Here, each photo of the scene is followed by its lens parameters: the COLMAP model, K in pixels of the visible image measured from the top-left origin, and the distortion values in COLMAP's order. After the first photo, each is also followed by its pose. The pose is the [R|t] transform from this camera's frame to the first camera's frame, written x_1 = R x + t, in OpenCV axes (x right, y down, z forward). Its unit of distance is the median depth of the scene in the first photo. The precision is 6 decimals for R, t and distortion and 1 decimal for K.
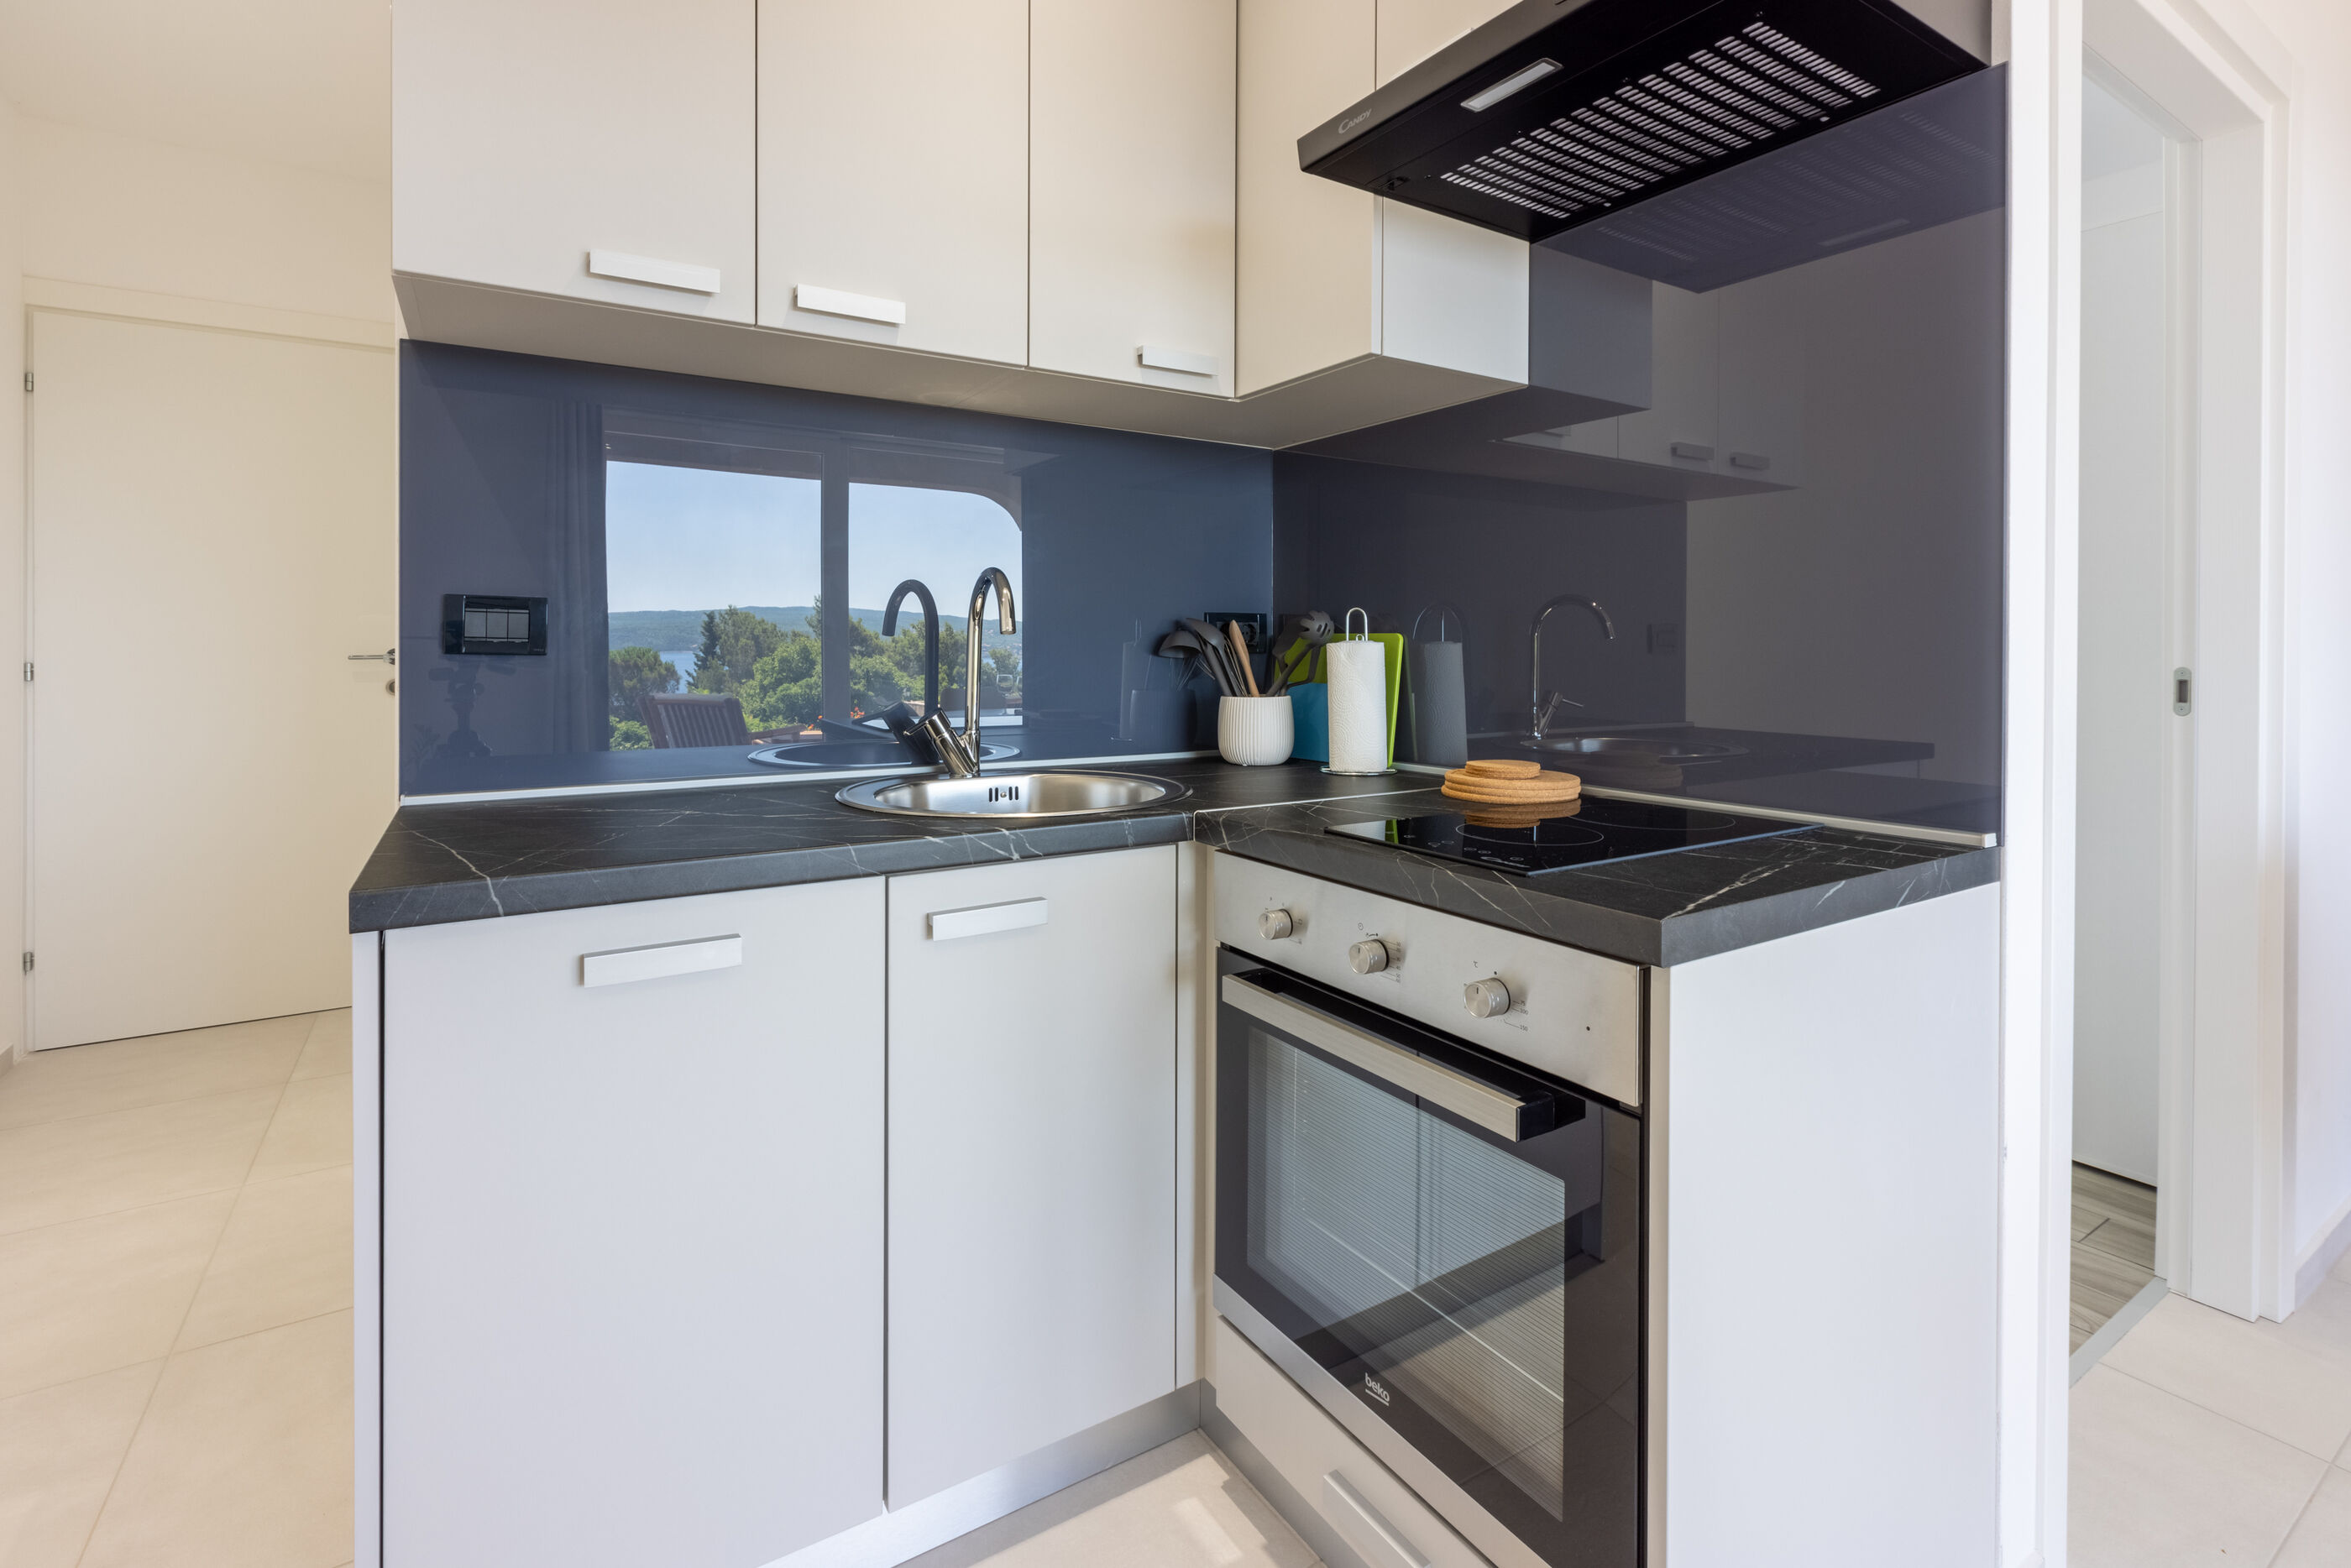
lens RADIAL K [[1071.4, 0, 1157.8], [0, 1071.4, 652.8], [0, 0, 1]] dist [-0.000525, -0.004595]
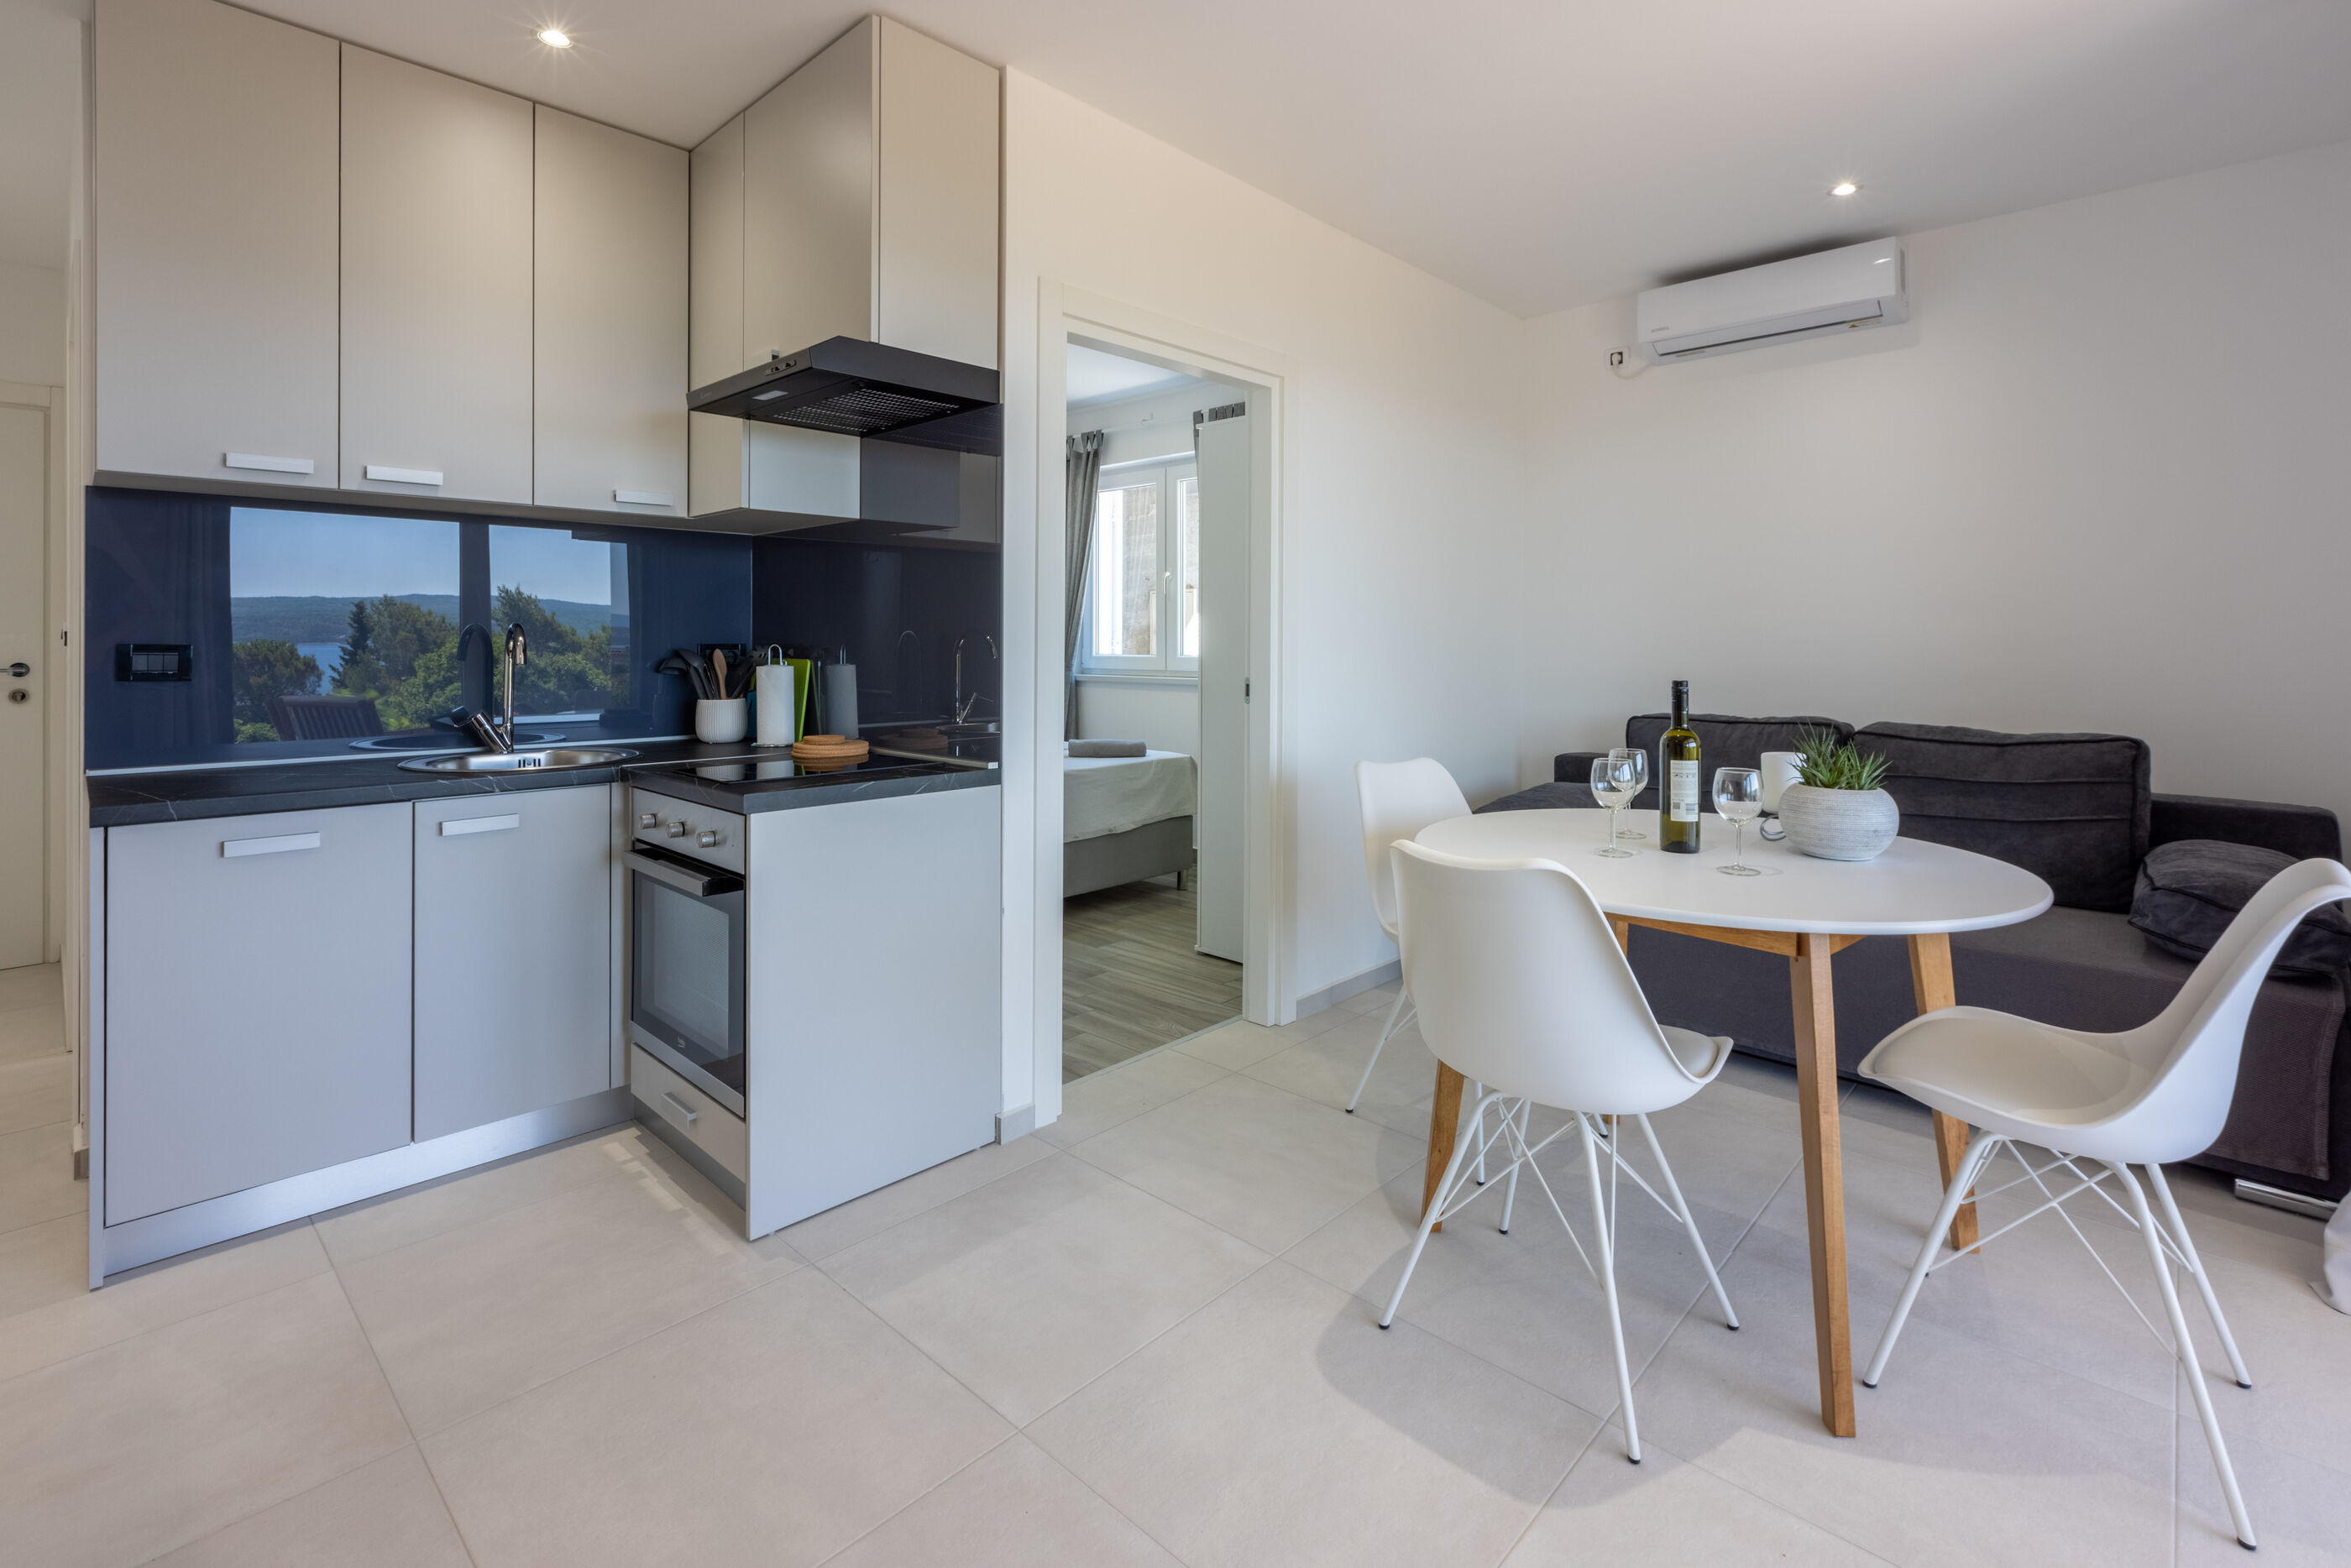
lens RADIAL K [[1071.4, 0, 1169.4], [0, 1071.4, 643.7], [0, 0, 1]] dist [-0.000525, -0.004595]
pose [[0.969248, 0.000134, 0.246086, 0.384594], [-0.000002, 1.000000, -0.000537, -0.044829], [-0.246086, 0.000520, 0.969248, -0.769865]]
